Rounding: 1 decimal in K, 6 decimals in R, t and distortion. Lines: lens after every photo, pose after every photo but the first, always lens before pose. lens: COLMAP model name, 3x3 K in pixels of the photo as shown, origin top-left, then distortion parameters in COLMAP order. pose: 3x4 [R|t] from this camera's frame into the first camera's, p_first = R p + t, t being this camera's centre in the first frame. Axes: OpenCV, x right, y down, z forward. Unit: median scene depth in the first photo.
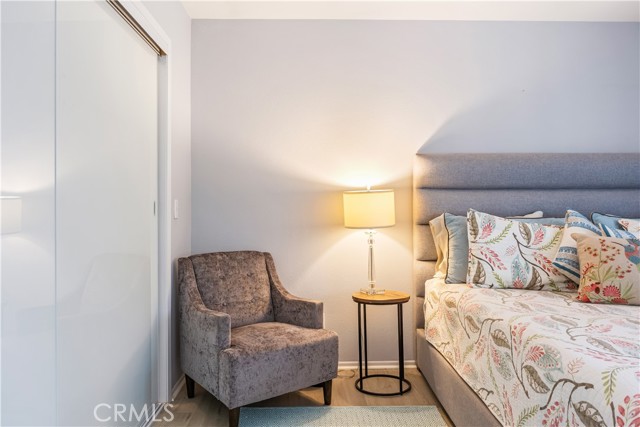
lens RADIAL K [[481.8, 0, 321.3], [0, 481.8, 208.1], [0, 0, 1]] dist [-0.009802, -0.001472]
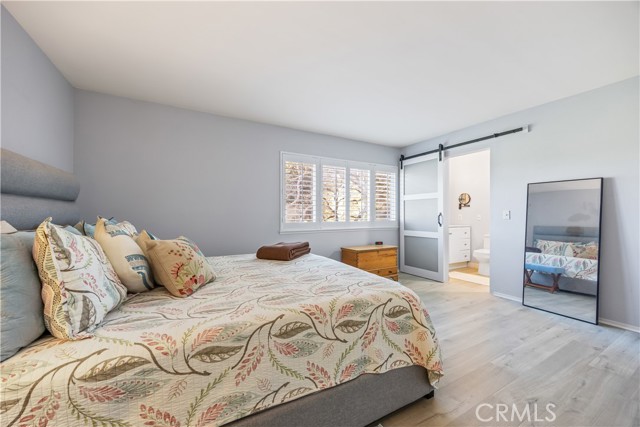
lens RADIAL K [[248.1, 0, 320.8], [0, 248.1, 215.9], [0, 0, 1]] dist [0.001818, 0.000022]
pose [[-0.478400, 0.004898, 0.878129, -0.119463], [0.001689, 0.999988, -0.004658, 0.001418], [-0.878141, -0.000746, -0.478402, 0.788000]]
